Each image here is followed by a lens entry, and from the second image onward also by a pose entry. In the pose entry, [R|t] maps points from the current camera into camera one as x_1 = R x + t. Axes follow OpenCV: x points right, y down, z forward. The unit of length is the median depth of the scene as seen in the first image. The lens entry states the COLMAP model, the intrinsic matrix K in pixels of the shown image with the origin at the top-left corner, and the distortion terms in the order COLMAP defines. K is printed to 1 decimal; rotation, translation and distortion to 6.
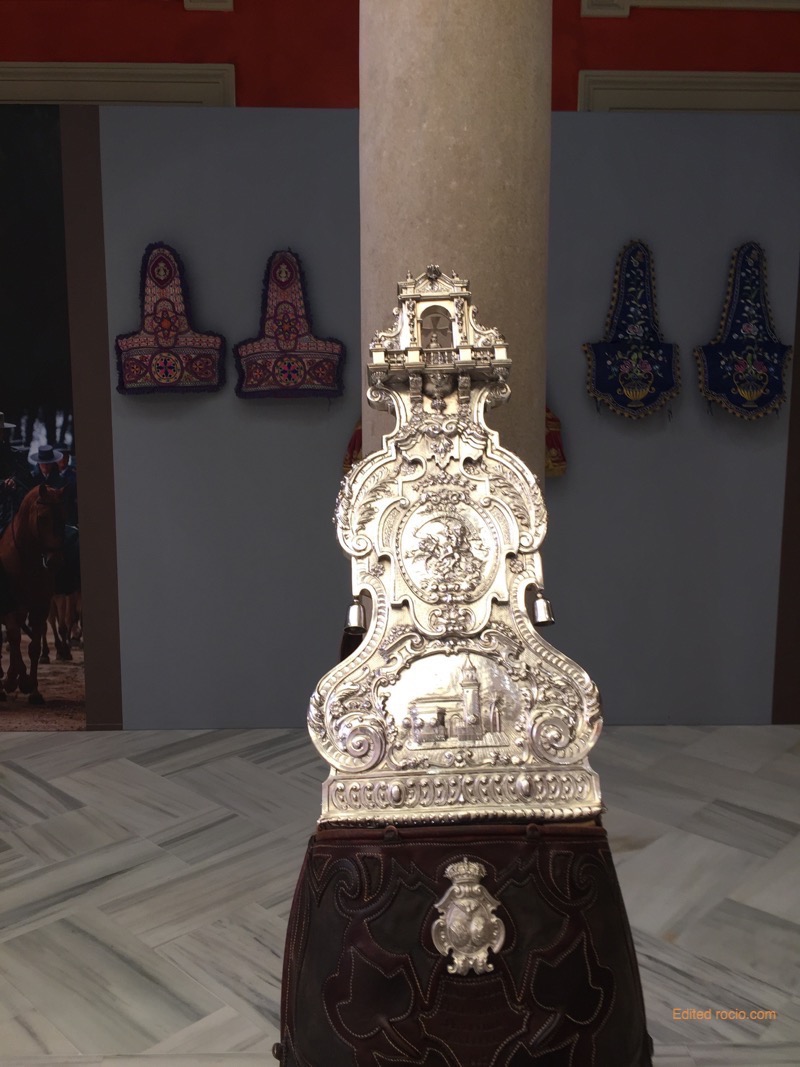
lens RADIAL K [[913.0, 0, 400.0], [0, 913.0, 533.5], [0, 0, 1]] dist [0.087465, -0.116805]
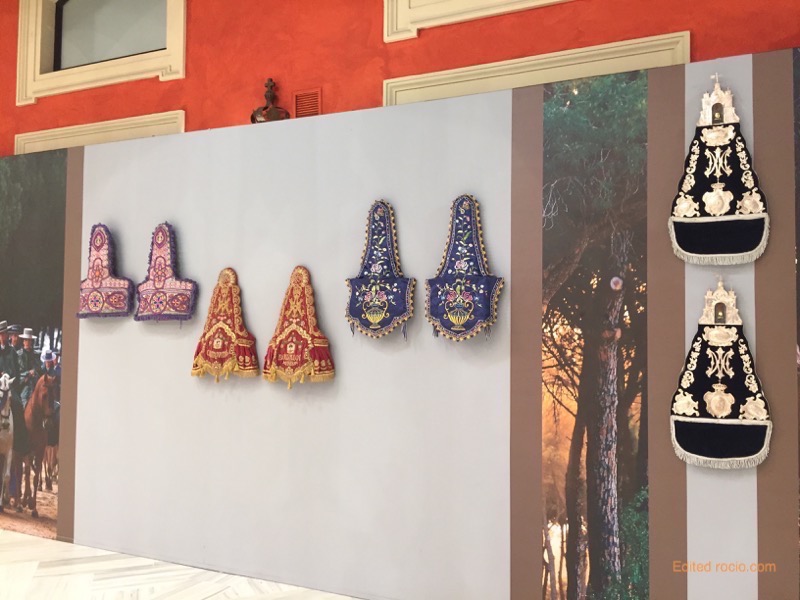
lens RADIAL K [[681.7, 0, 385.0], [0, 681.7, 293.3], [0, 0, 1]] dist [0.074772, -0.119913]
pose [[0.897725, -0.013866, -0.440339, 0.675851], [-0.061653, 0.985715, -0.156734, -0.041428], [0.436221, 0.167852, 0.884046, 0.185830]]
